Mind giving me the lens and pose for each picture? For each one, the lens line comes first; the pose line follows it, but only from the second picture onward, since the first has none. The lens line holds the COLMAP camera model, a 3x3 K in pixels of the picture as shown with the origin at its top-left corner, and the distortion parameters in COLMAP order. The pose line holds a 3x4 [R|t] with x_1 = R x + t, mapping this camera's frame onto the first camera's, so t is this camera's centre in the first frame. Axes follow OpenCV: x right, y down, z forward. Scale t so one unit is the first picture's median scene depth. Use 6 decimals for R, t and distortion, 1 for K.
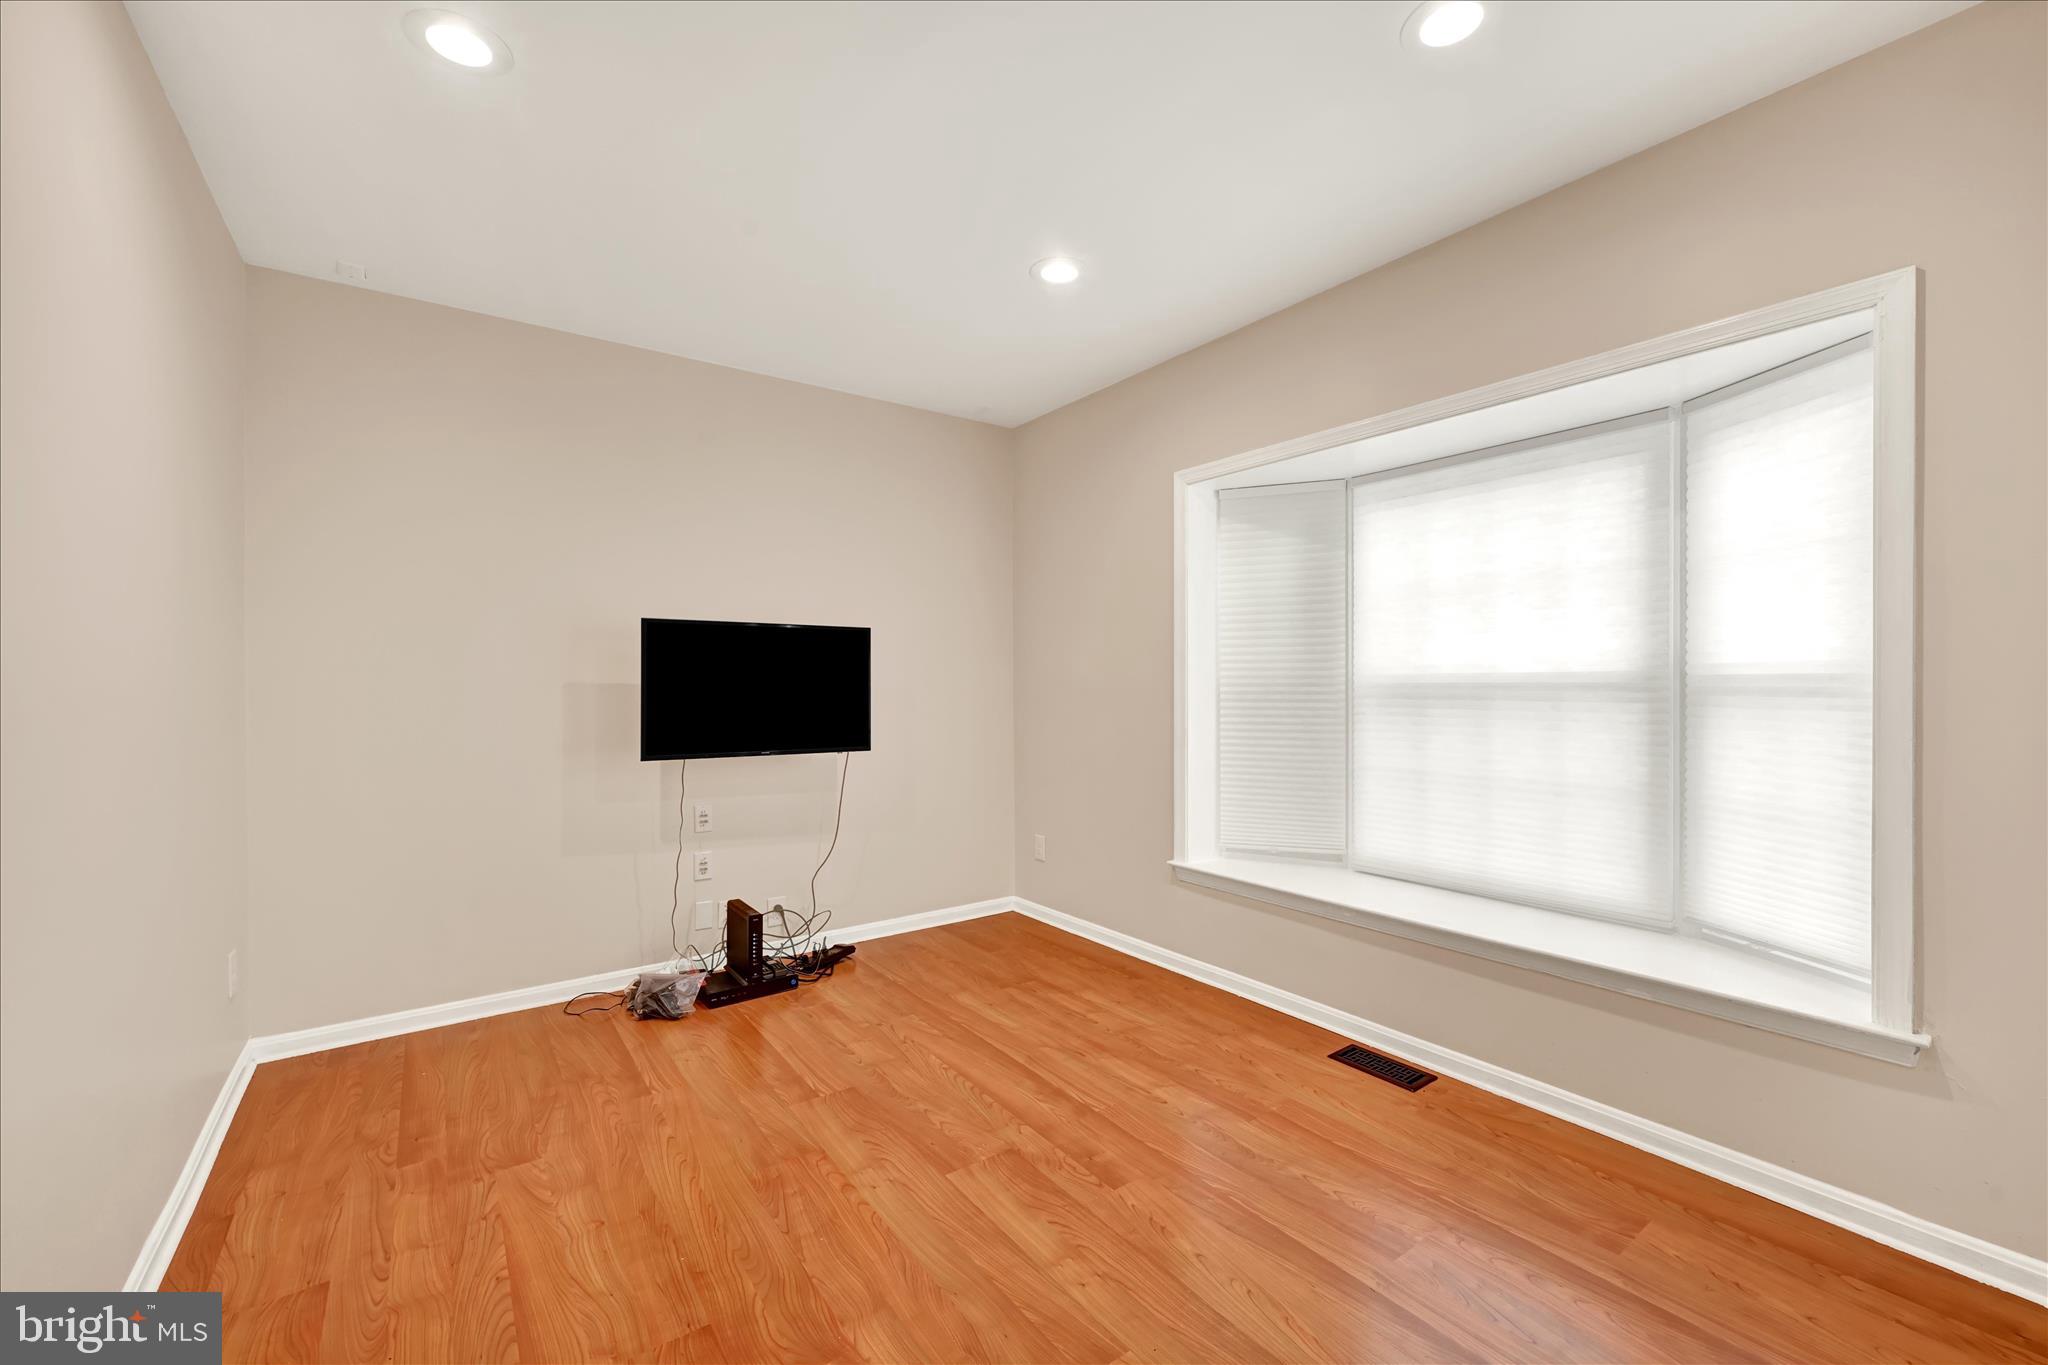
lens RADIAL K [[828.5, 0, 1022.8], [0, 828.5, 685.1], [0, 0, 1]] dist [0.000525, -0.000593]
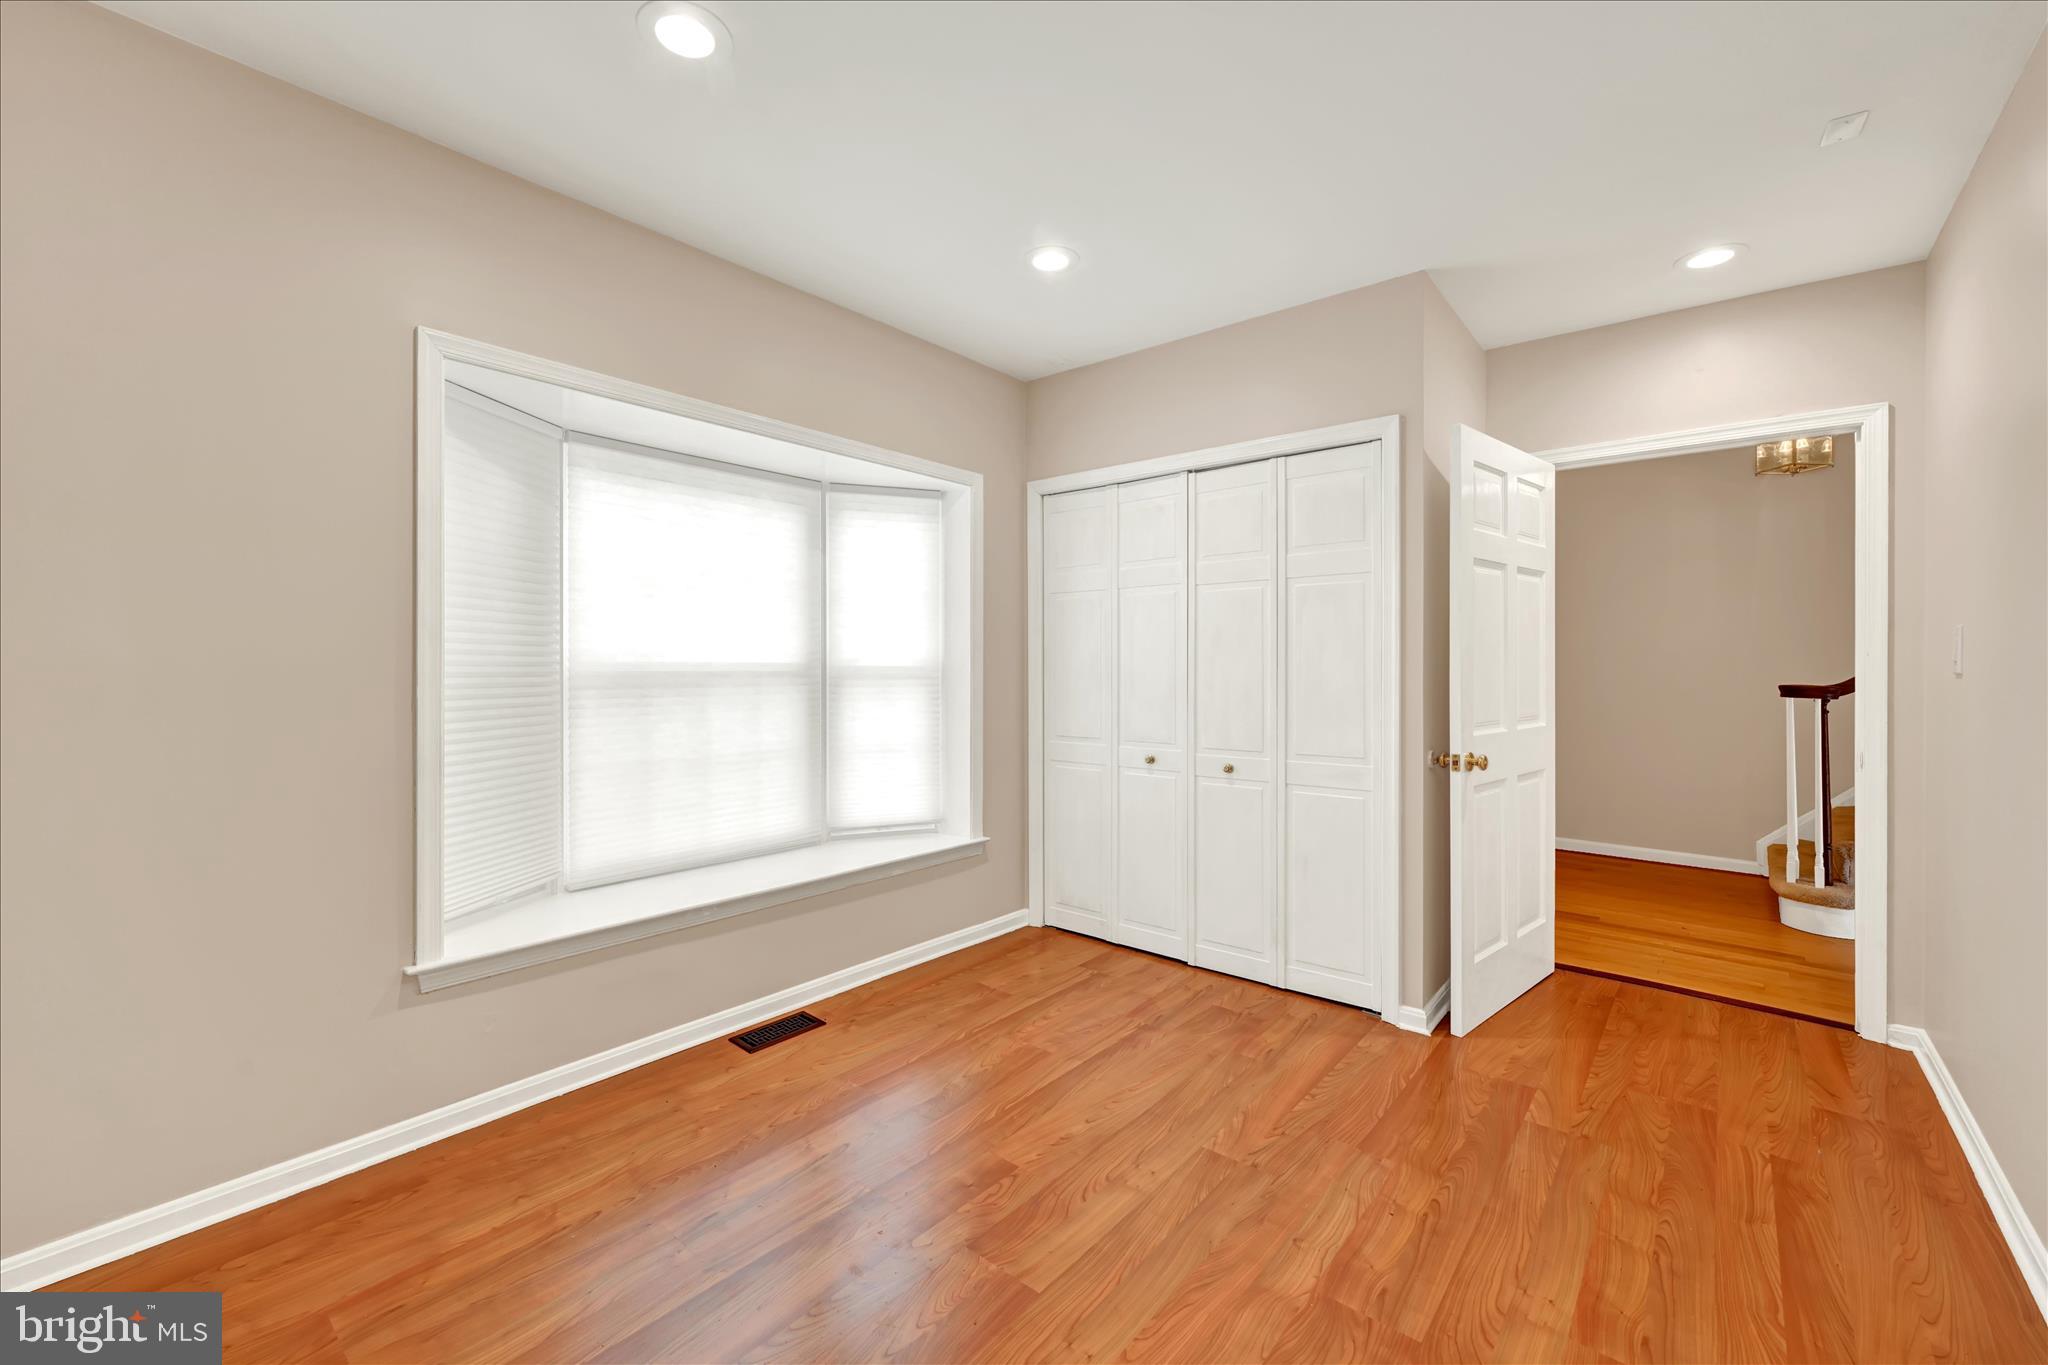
lens RADIAL K [[828.5, 0, 1022.2], [0, 828.5, 670.6], [0, 0, 1]] dist [0.000525, -0.000593]
pose [[-0.236346, 0.002144, 0.971667, -0.694889], [0.005204, 0.999986, -0.000941, -0.000443], [-0.971655, 0.004834, -0.236354, 0.971241]]
